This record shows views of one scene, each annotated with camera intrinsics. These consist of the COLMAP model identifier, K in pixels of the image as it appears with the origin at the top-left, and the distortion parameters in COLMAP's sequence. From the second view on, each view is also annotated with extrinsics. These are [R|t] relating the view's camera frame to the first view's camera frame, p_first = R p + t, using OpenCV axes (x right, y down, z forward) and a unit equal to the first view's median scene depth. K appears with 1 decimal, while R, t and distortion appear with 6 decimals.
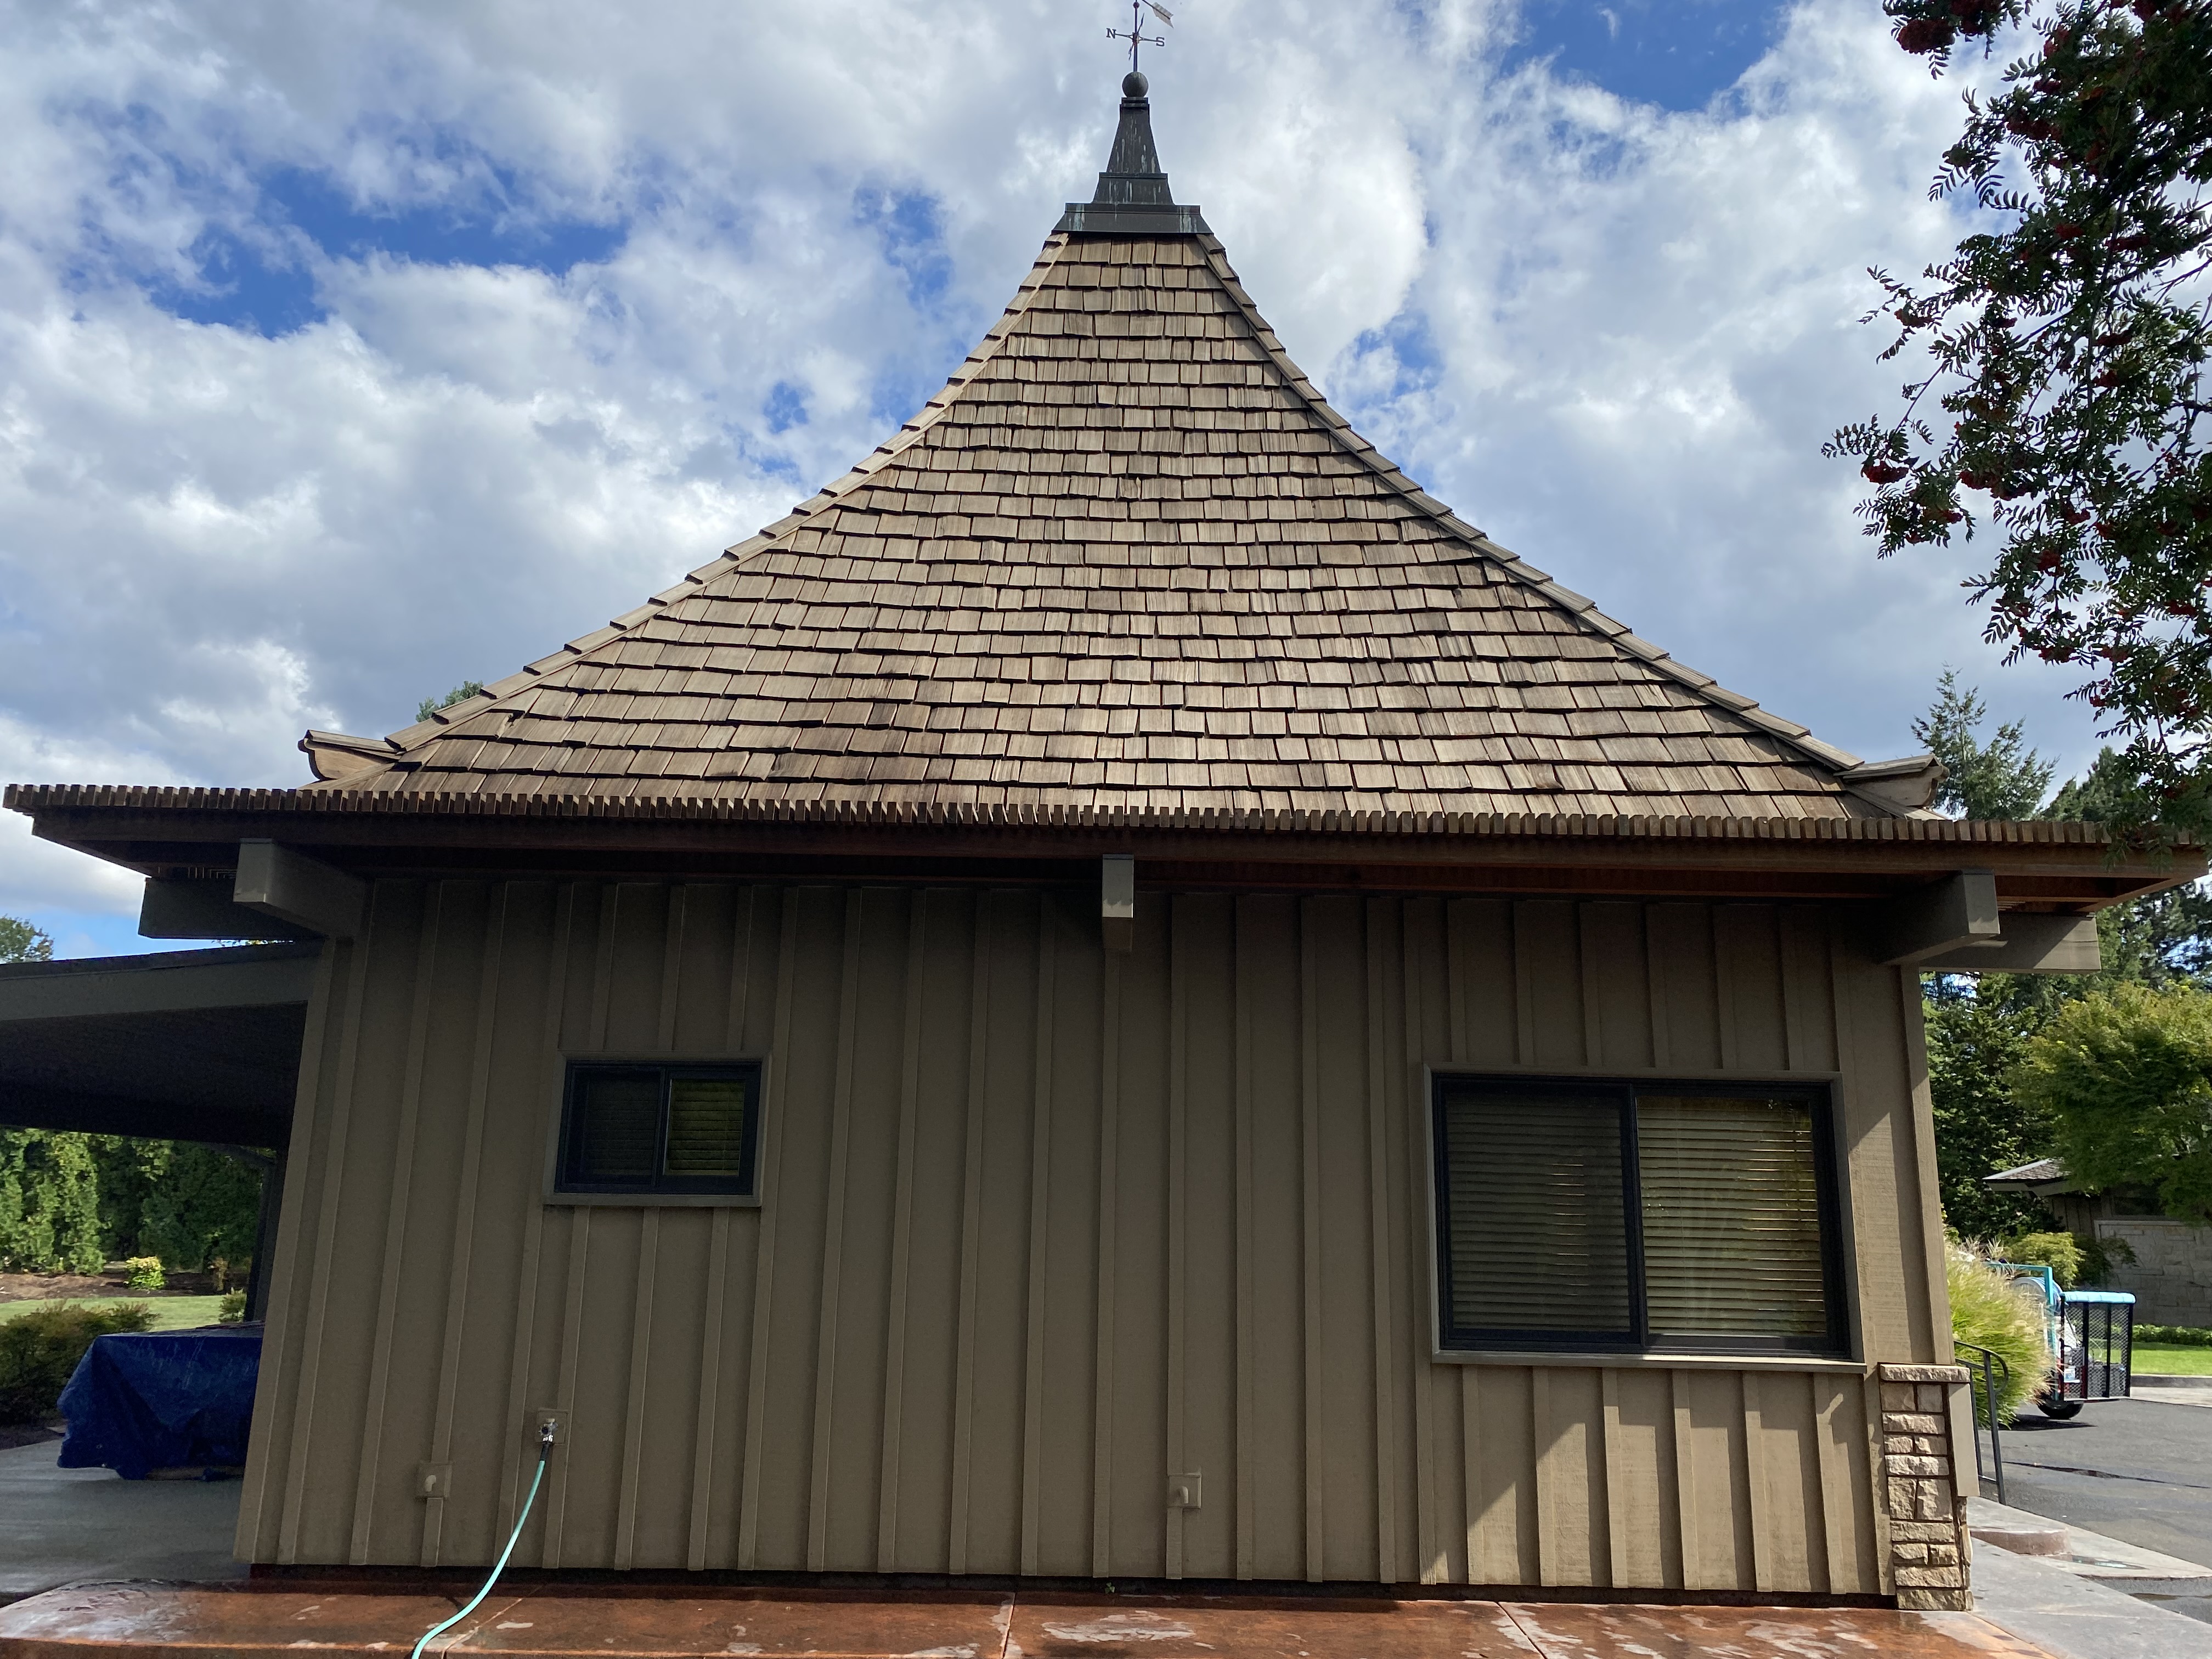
lens RADIAL K [[1781.0, 0, 1106.0], [0, 1781.0, 829.5], [0, 0, 1]] dist [-0.006826, 0.253688]
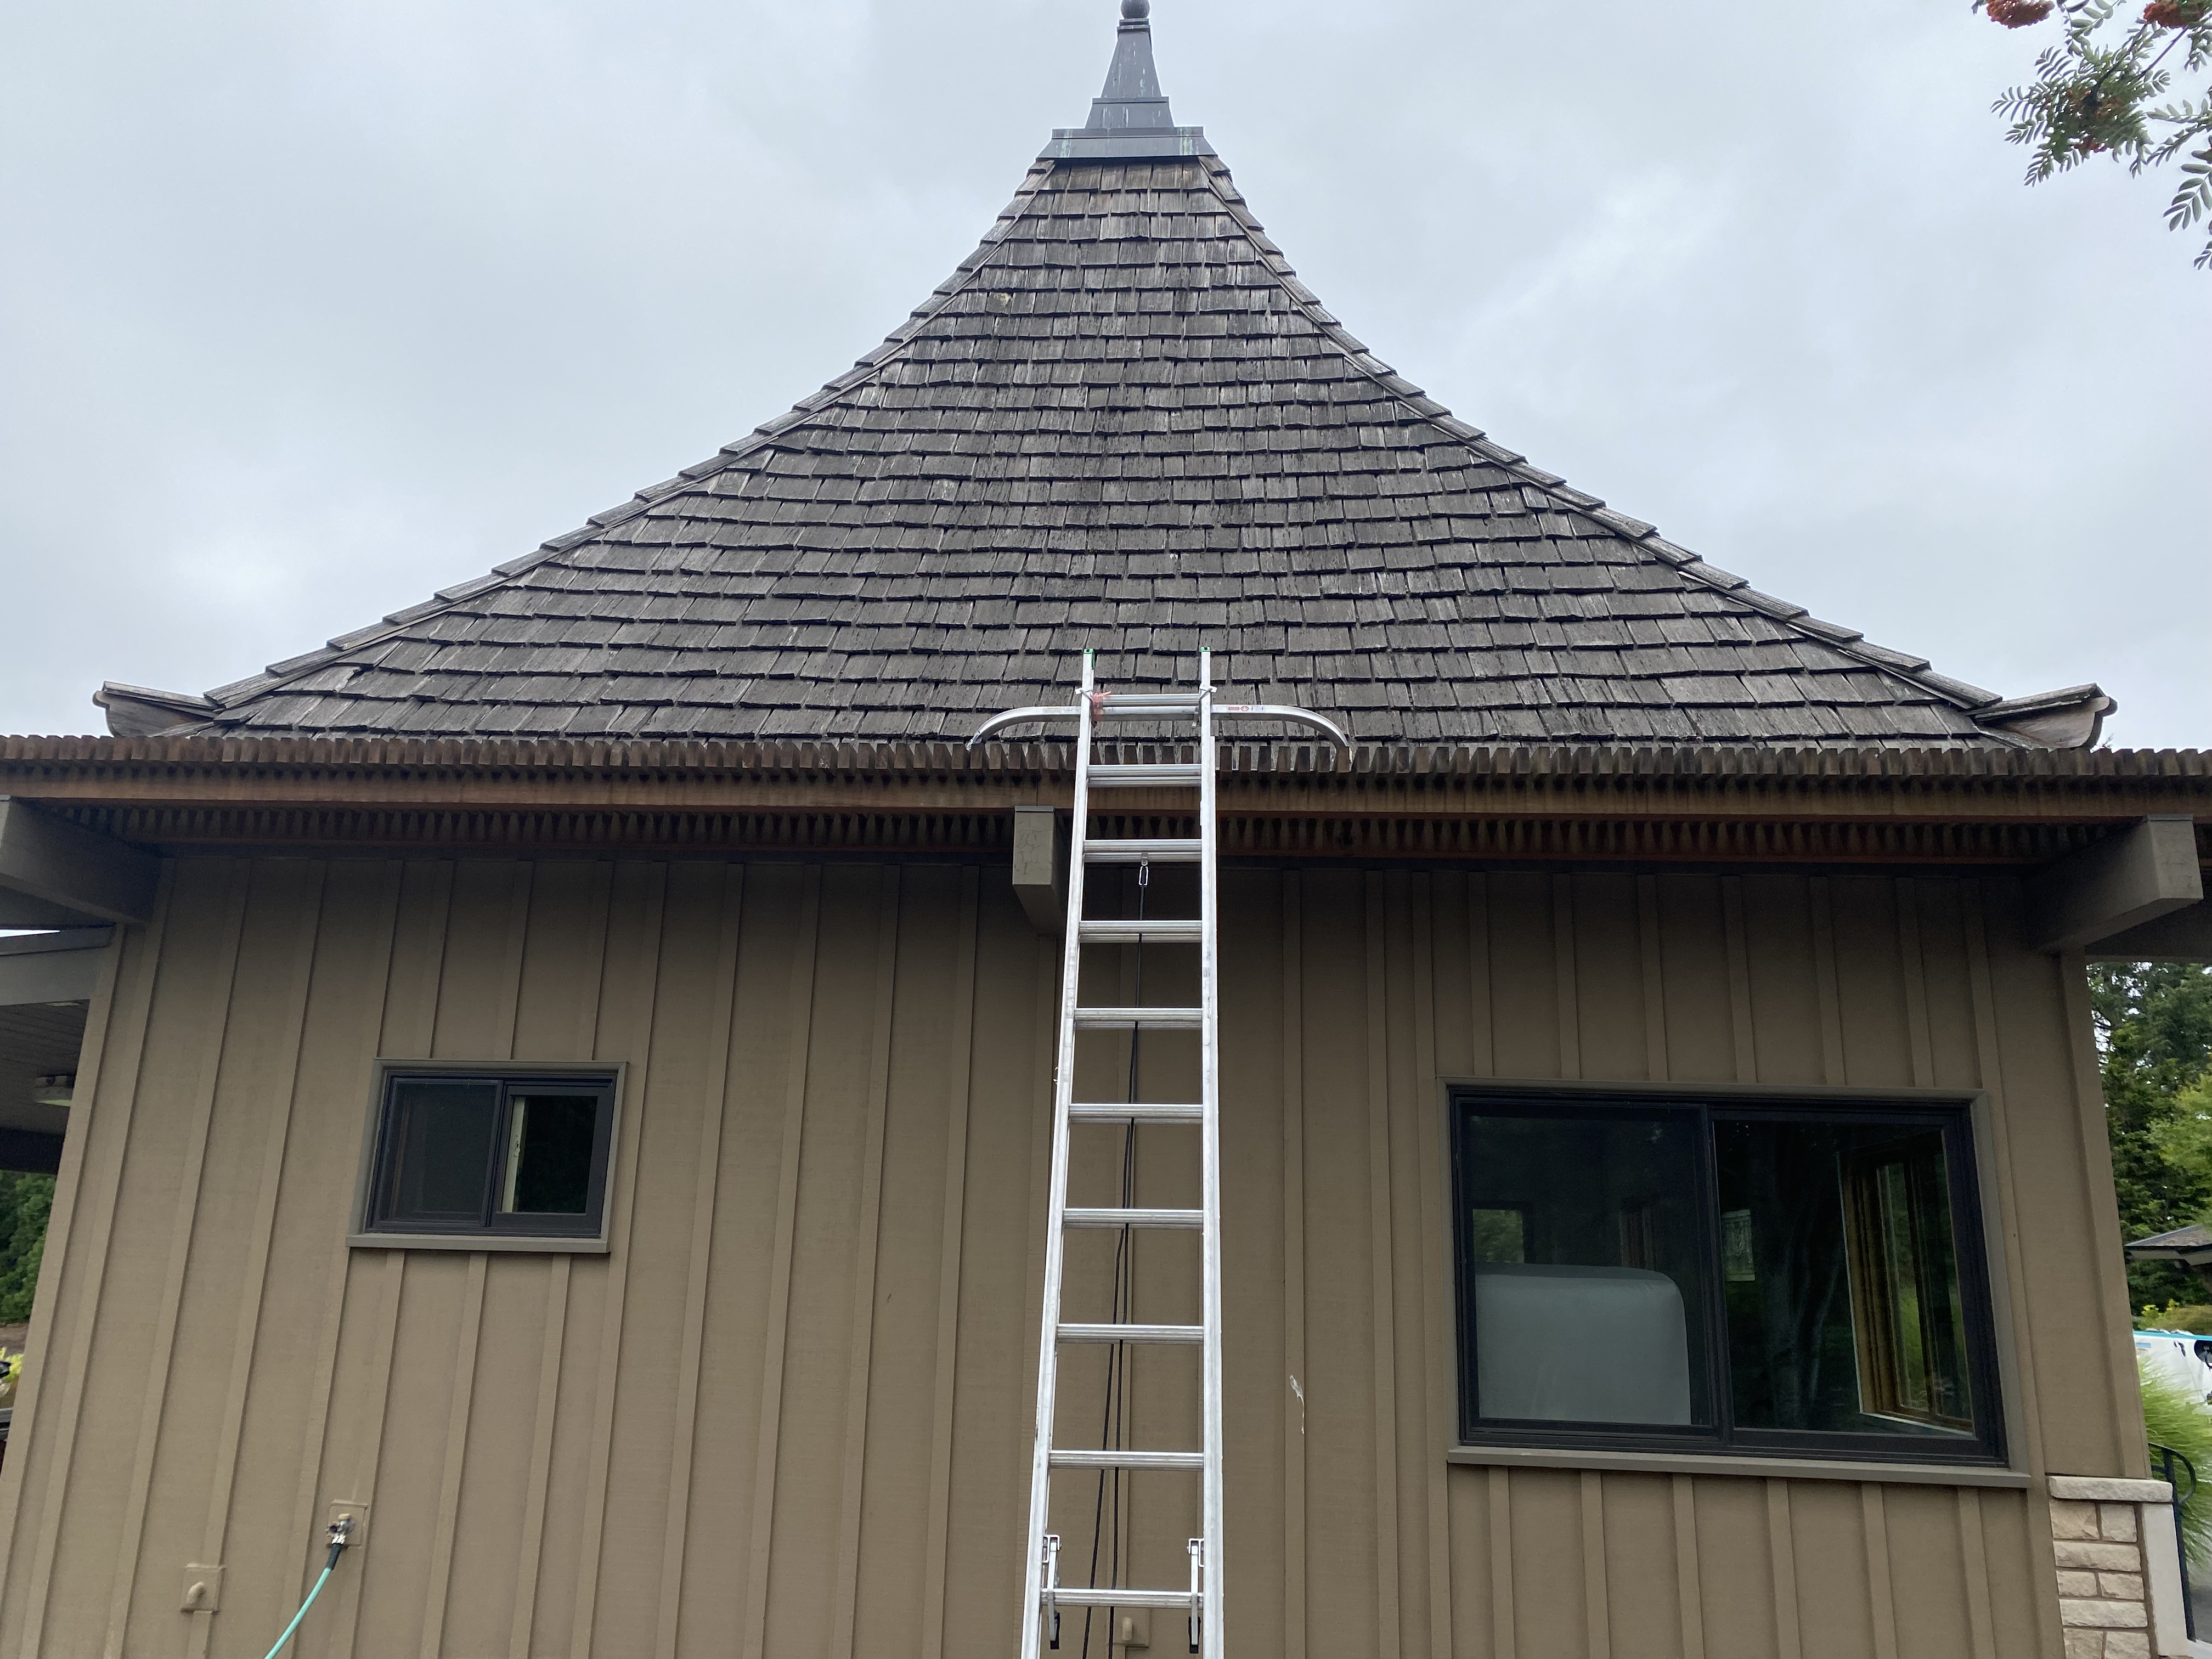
lens RADIAL K [[1687.9, 0, 1106.0], [0, 1687.9, 829.5], [0, 0, 1]] dist [0.030496, 0.001122]
pose [[0.996802, -0.010820, -0.079170, 0.082137], [0.006777, 0.998667, -0.051167, 0.053113], [0.079618, 0.050467, 0.995547, 0.209547]]
